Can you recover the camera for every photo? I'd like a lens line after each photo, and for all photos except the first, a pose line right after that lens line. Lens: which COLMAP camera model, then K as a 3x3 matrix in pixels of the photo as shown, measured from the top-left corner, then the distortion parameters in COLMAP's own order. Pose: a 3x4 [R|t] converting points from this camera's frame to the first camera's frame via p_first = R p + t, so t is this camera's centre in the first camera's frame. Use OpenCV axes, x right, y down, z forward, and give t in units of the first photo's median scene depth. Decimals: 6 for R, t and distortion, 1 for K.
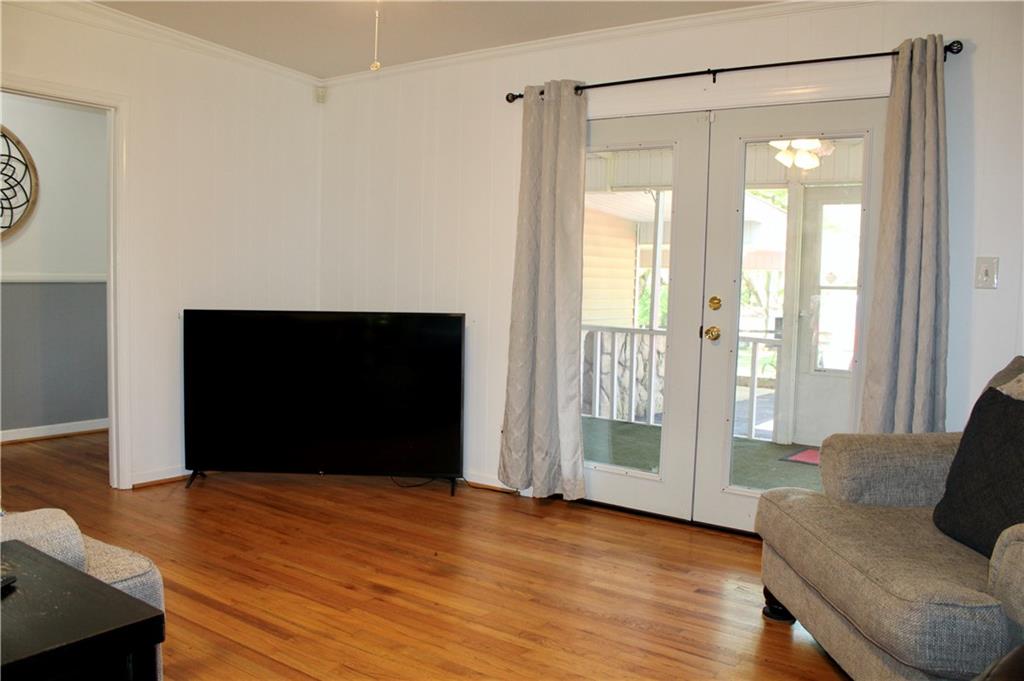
lens RADIAL K [[853.4, 0, 512.0], [0, 853.4, 340.5], [0, 0, 1]] dist [-0.118988, 0.006286]
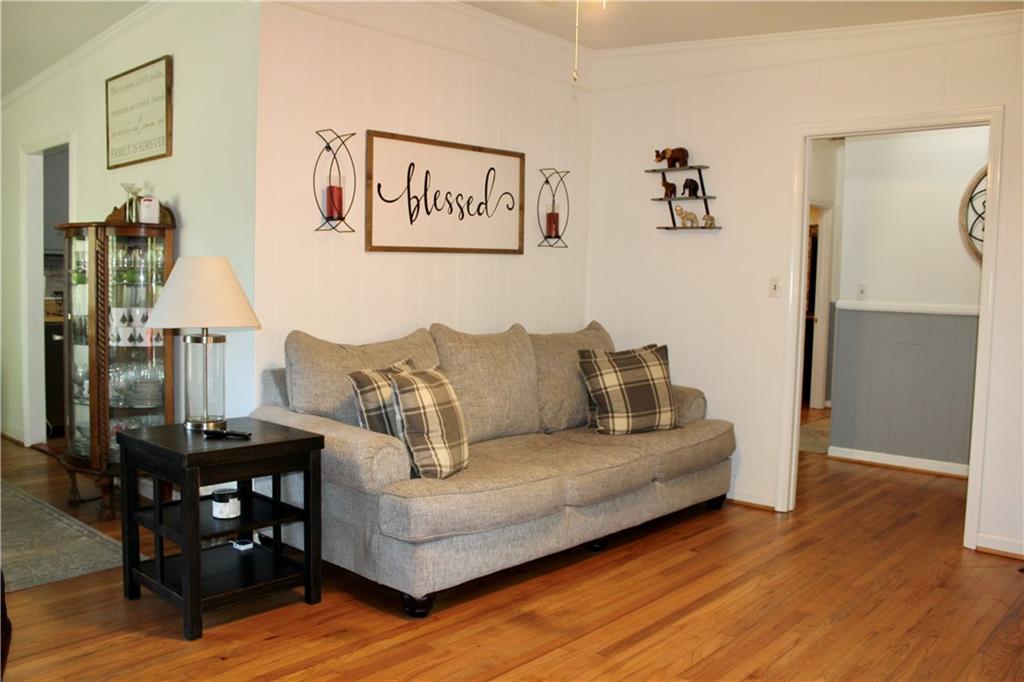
lens RADIAL K [[853.4, 0, 512.0], [0, 853.4, 341.0], [0, 0, 1]] dist [-0.118988, 0.006286]
pose [[-0.097948, 0.041504, -0.994326, 0.580873], [-0.107841, 0.992804, 0.052063, -0.043929], [0.989331, 0.112329, -0.092767, 0.760898]]
